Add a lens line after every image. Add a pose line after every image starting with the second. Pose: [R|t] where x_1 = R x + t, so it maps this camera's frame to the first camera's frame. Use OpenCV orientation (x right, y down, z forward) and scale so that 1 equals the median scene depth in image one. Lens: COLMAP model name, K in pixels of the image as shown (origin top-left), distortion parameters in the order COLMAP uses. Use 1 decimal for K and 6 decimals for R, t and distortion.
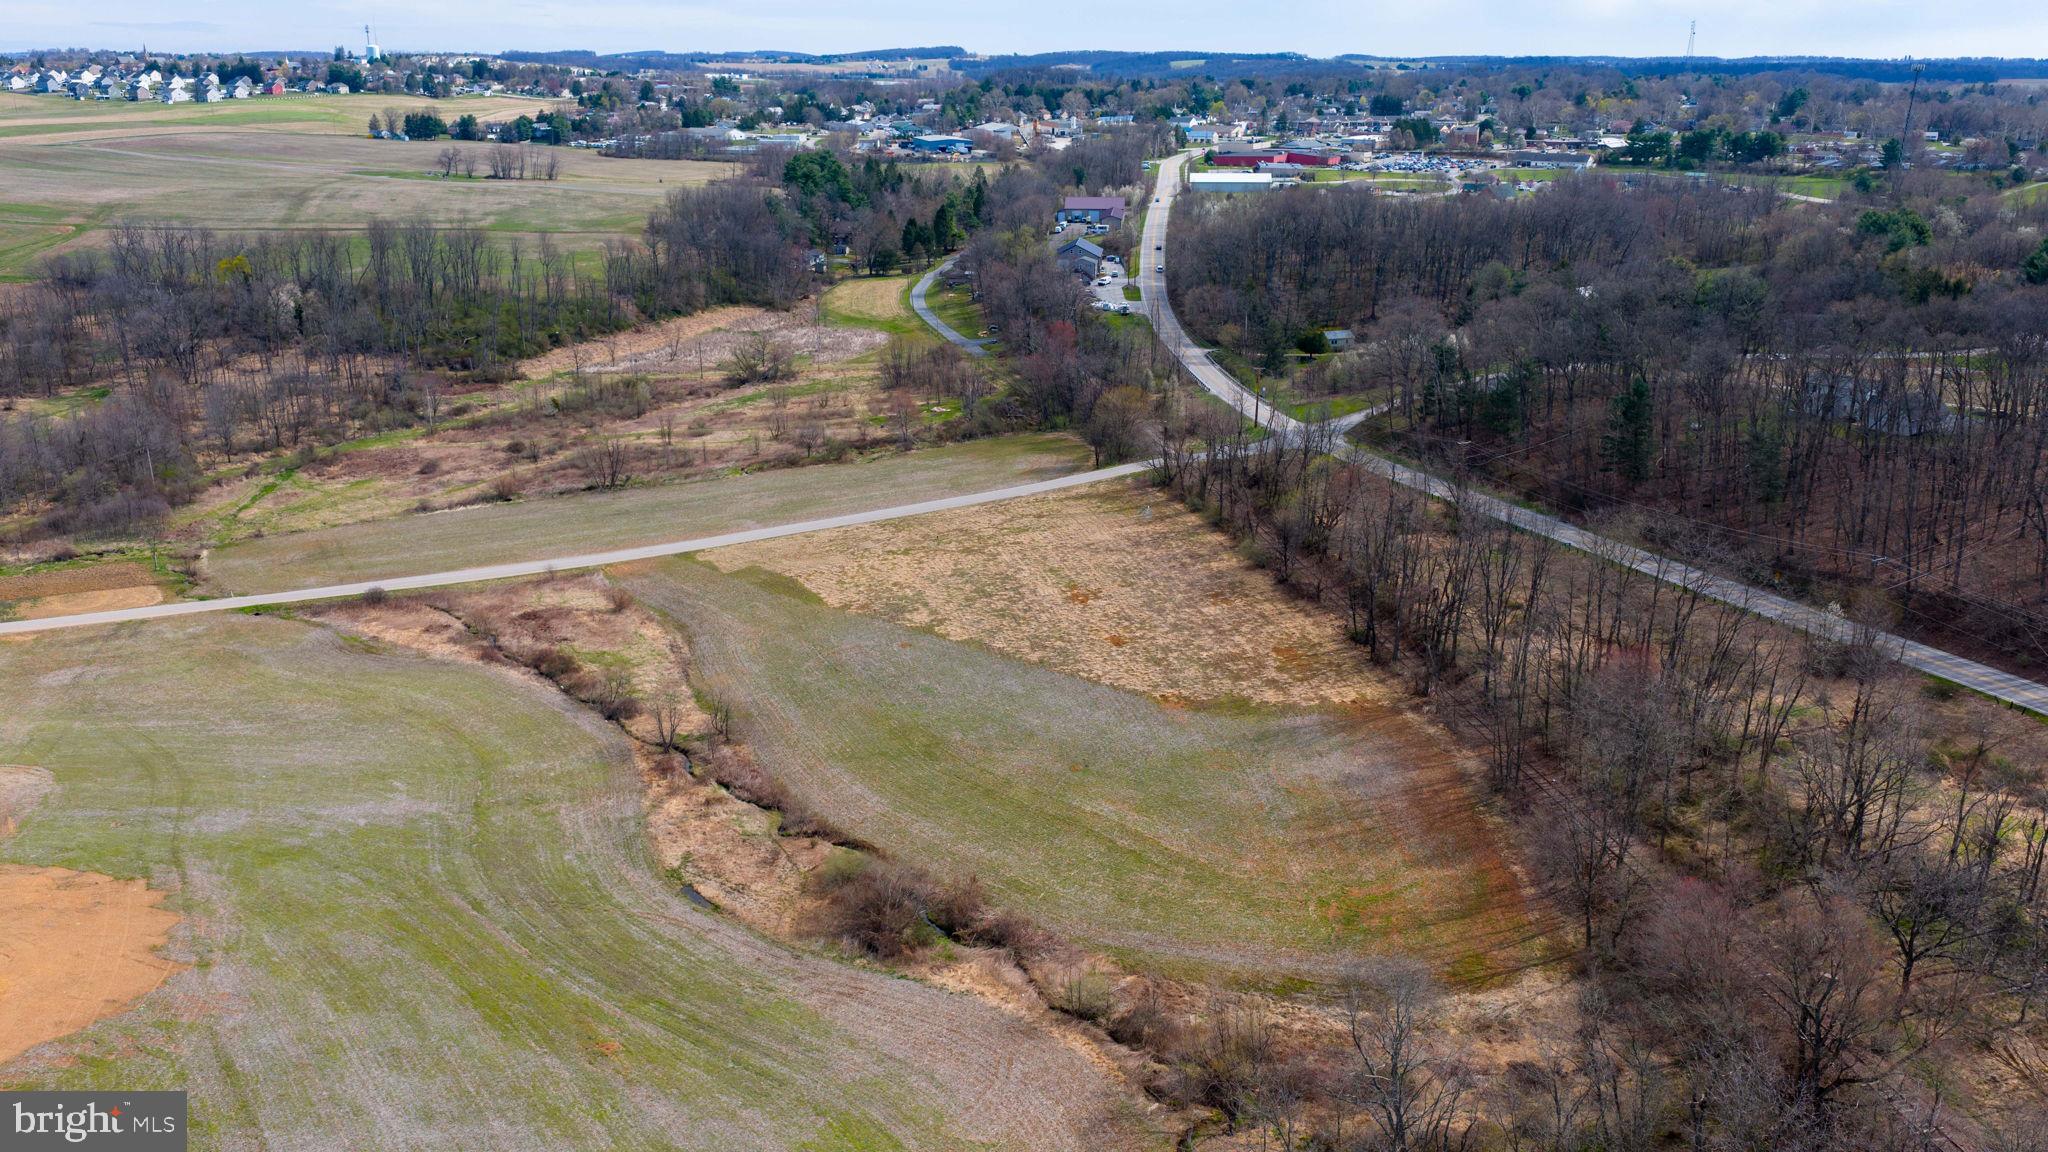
lens RADIAL K [[1649.6, 0, 1024.0], [0, 1649.6, 576.0], [0, 0, 1]] dist [0.047365, -0.102839]
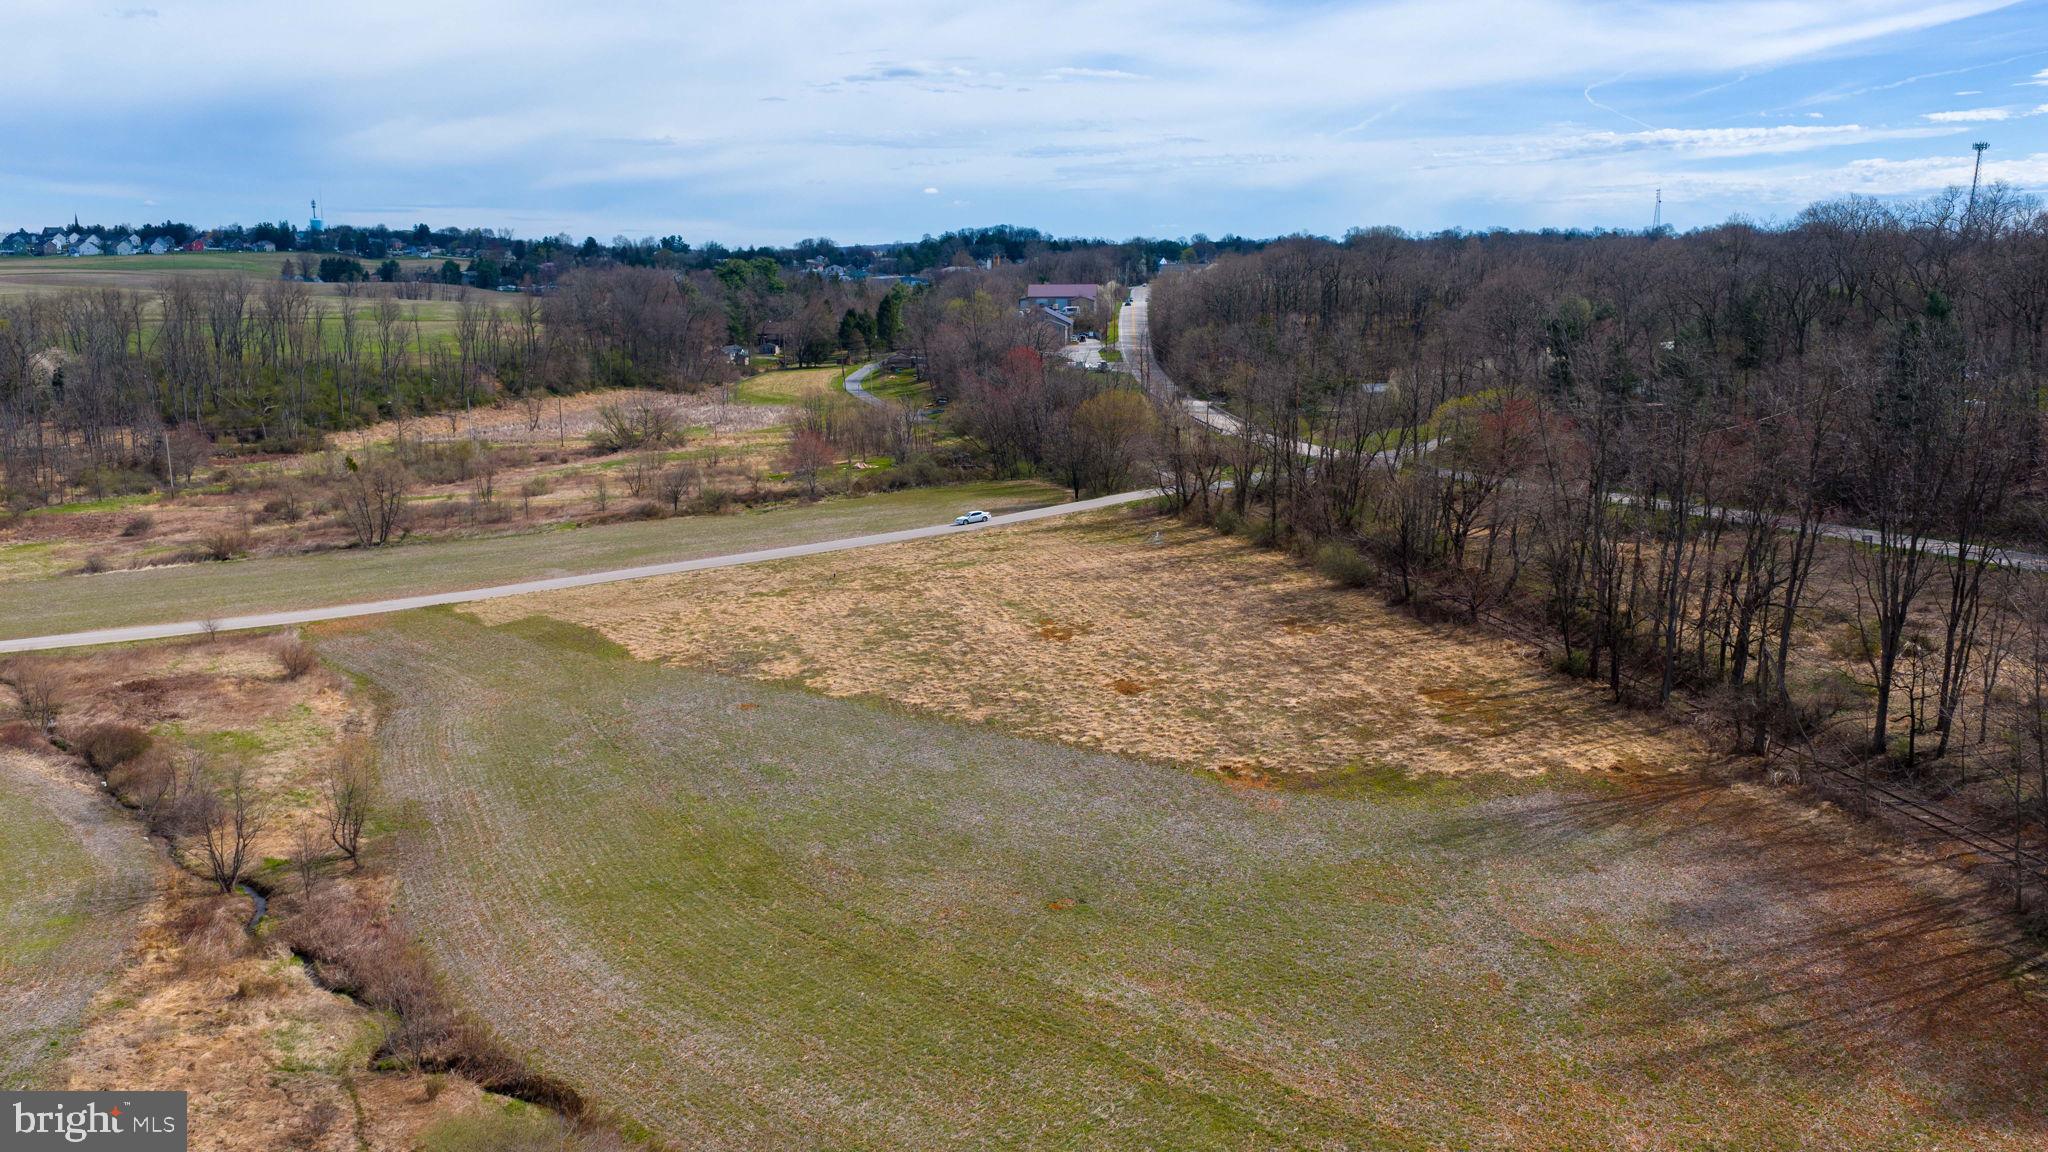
lens RADIAL K [[1649.6, 0, 1024.0], [0, 1649.6, 576.0], [0, 0, 1]] dist [0.047365, -0.102839]
pose [[0.999749, -0.010025, 0.020027, 0.008406], [0.012291, 0.993122, -0.116435, 0.049657], [-0.018722, 0.116652, 0.992996, 0.335492]]
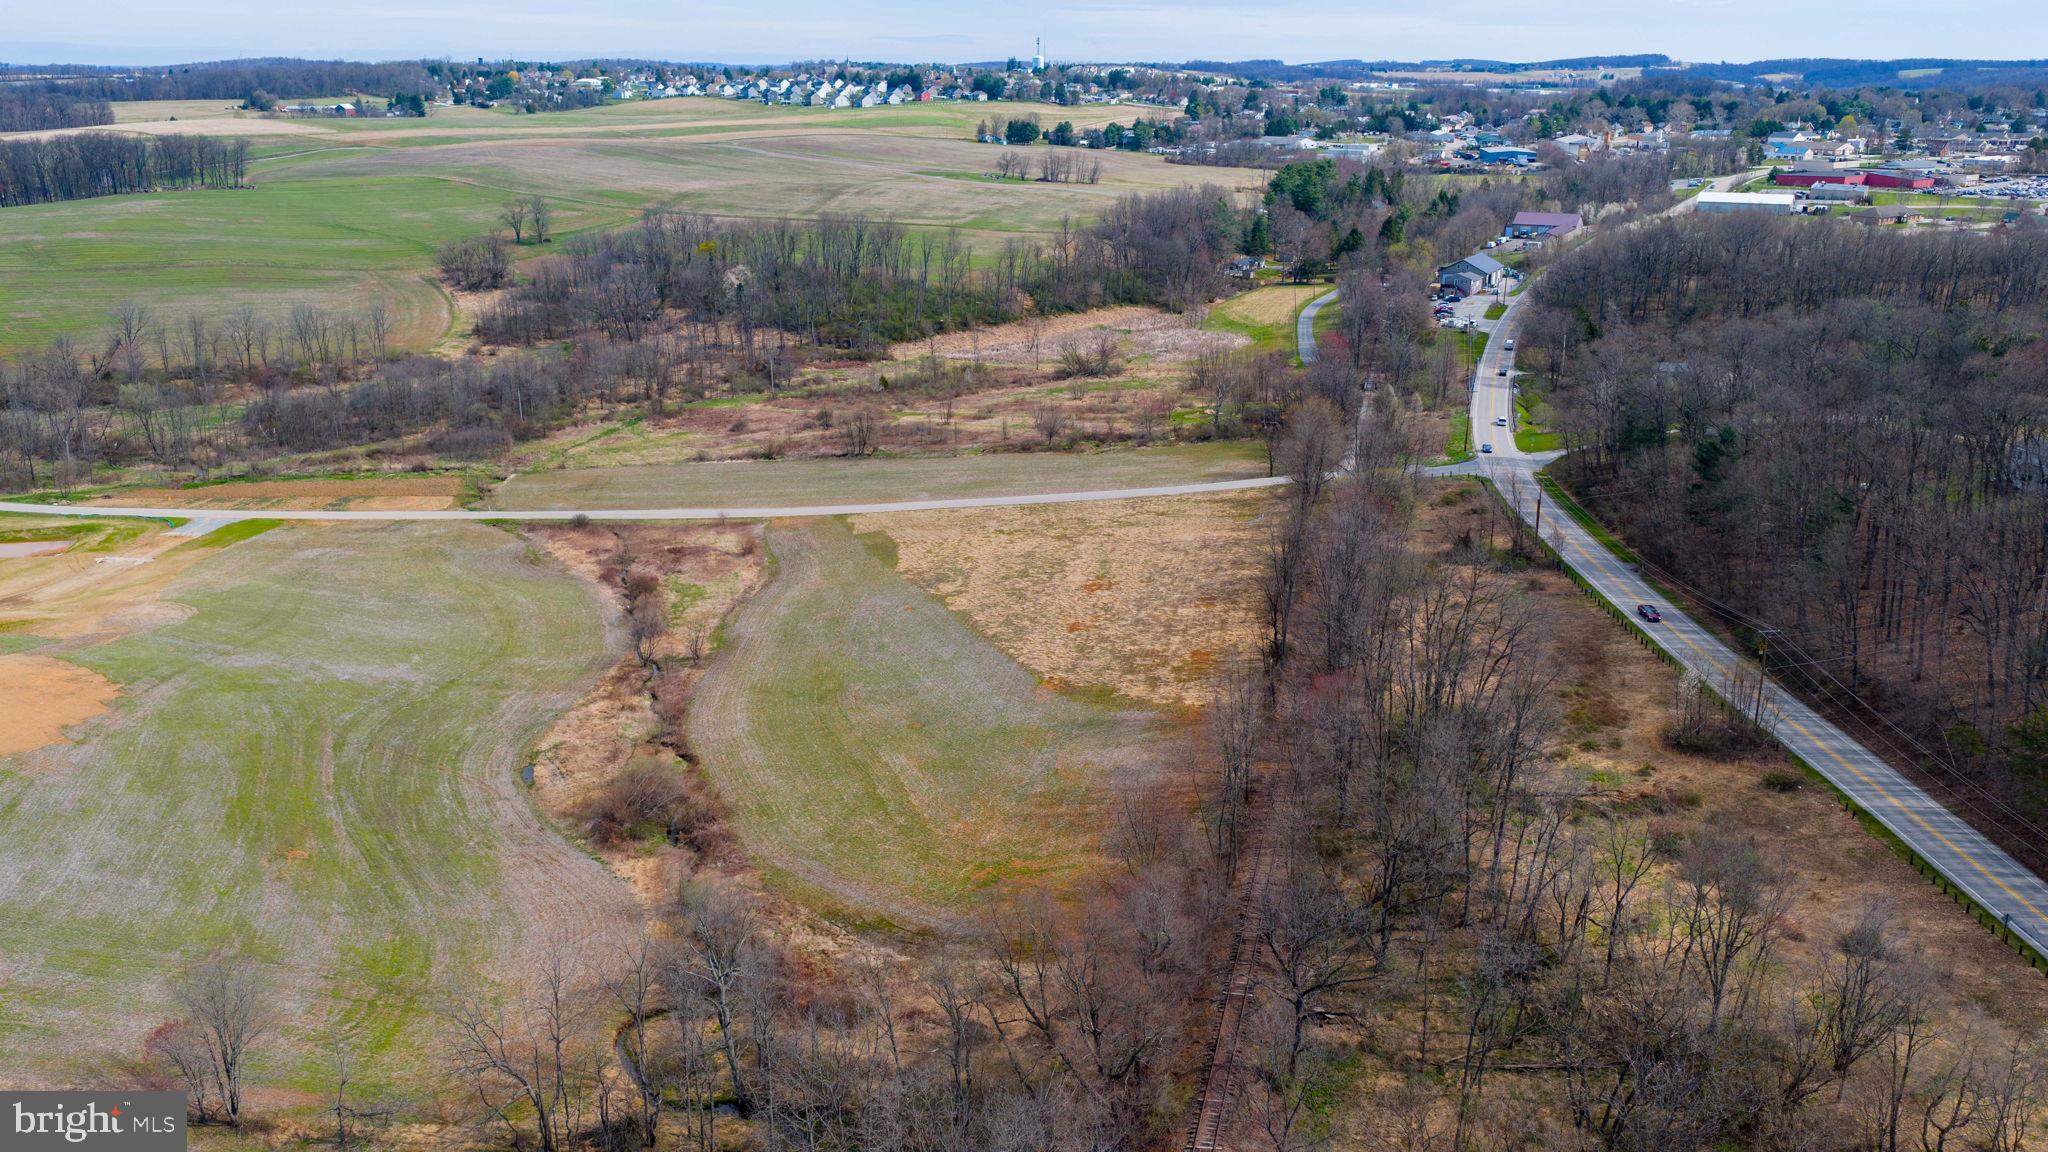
lens RADIAL K [[1649.6, 0, 1024.0], [0, 1649.6, 576.0], [0, 0, 1]] dist [0.047365, -0.102839]
pose [[0.919058, 0.116155, -0.376618, 0.316560], [-0.117827, 0.992858, 0.018681, -0.007805], [0.376098, 0.027207, 0.926180, 0.008362]]
